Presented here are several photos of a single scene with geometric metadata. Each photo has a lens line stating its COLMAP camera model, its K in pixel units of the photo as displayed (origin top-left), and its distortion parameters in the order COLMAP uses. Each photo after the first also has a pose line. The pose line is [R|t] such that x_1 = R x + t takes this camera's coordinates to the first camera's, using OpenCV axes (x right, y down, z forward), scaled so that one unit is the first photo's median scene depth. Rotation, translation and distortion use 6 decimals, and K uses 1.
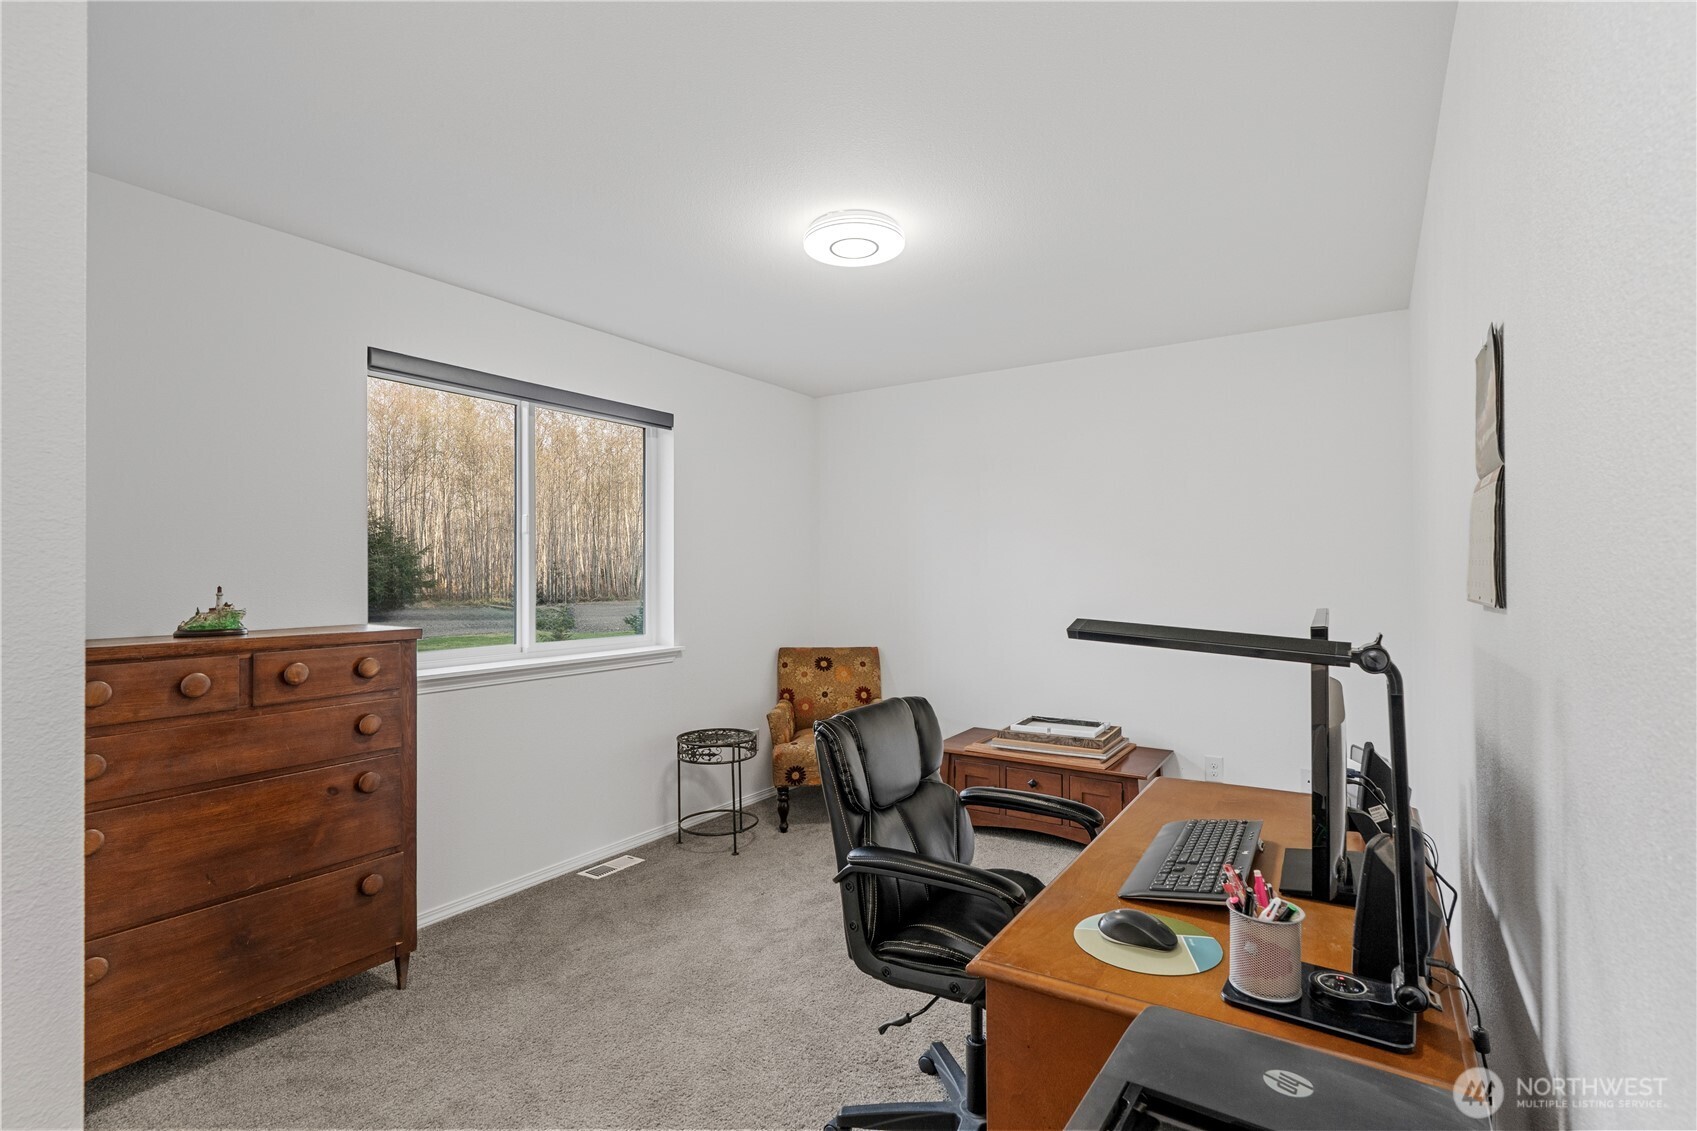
lens RADIAL K [[791.6, 0, 848.5], [0, 791.6, 565.5], [0, 0, 1]] dist [-0.000193, -0.000103]
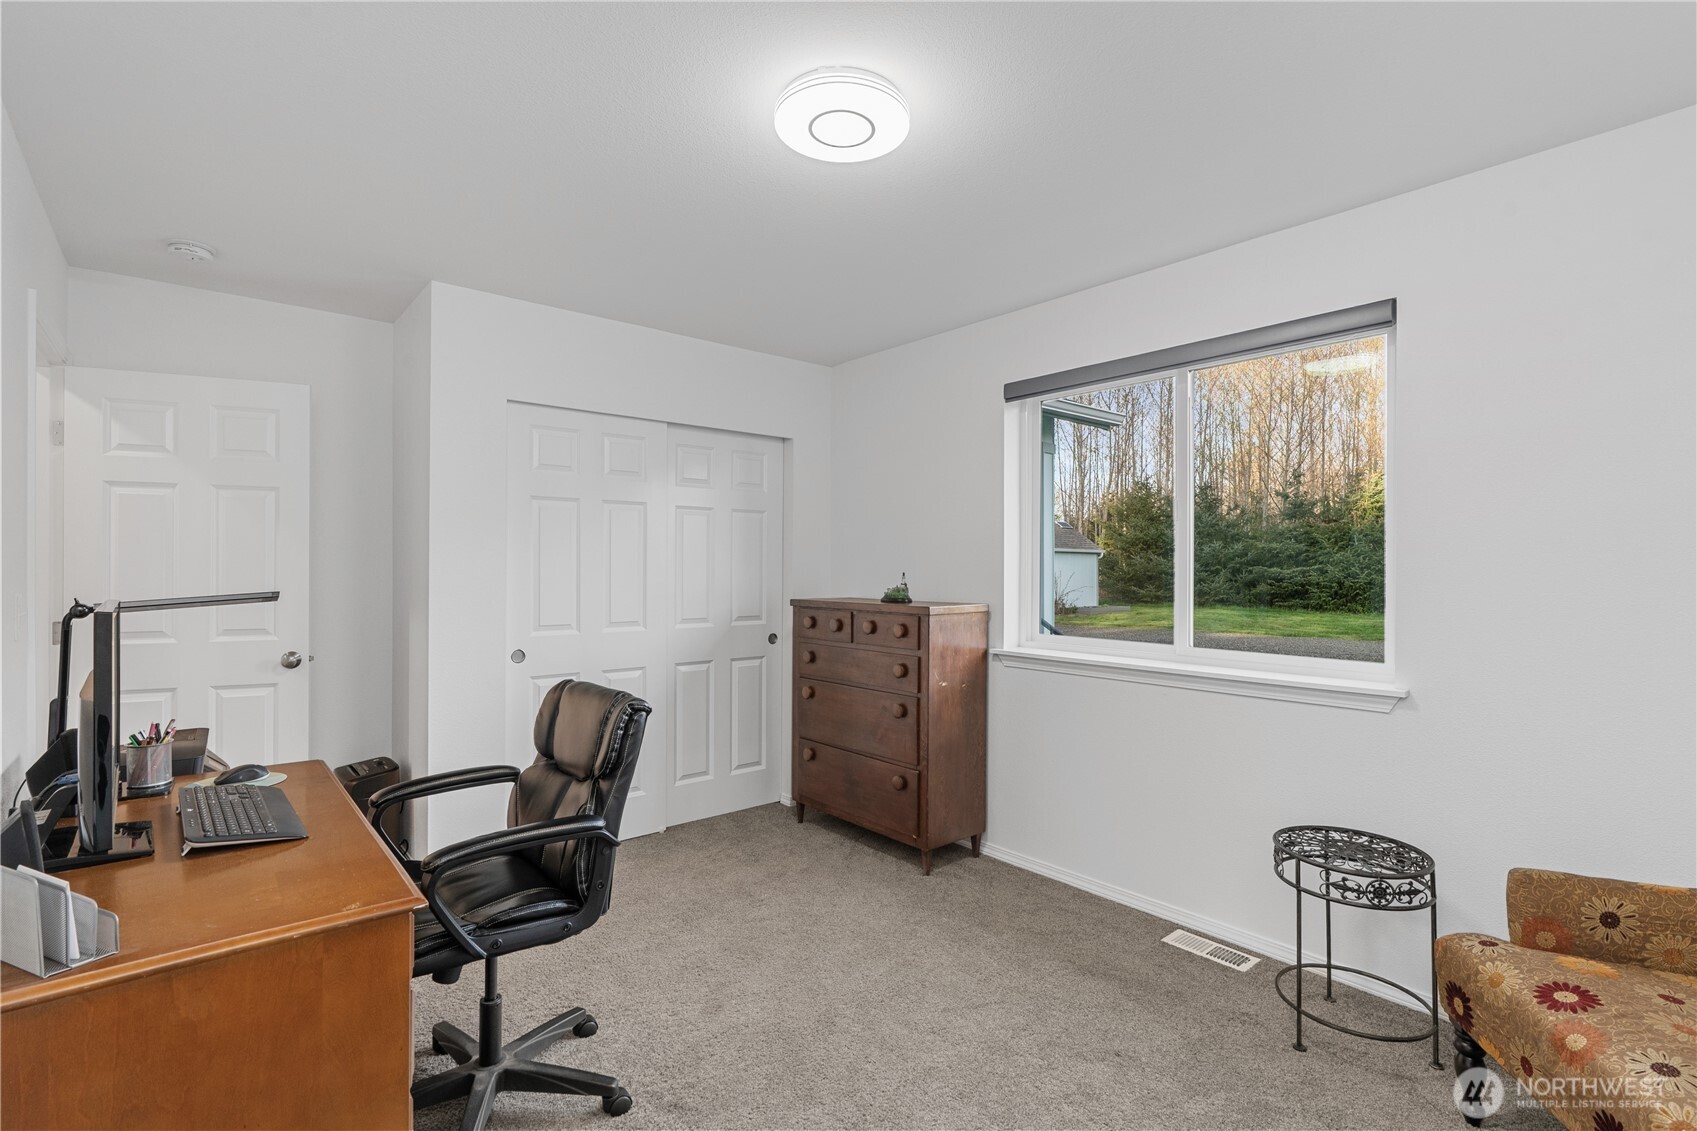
lens RADIAL K [[761.0, 0, 848.5], [0, 761.0, 565.5], [0, 0, 1]] dist [-0.008295, 0.005834]
pose [[-0.263583, 0.003821, -0.964629, 0.542305], [0.005280, 0.999983, 0.002518, 0.005586], [0.964622, -0.004429, -0.263599, 0.938572]]
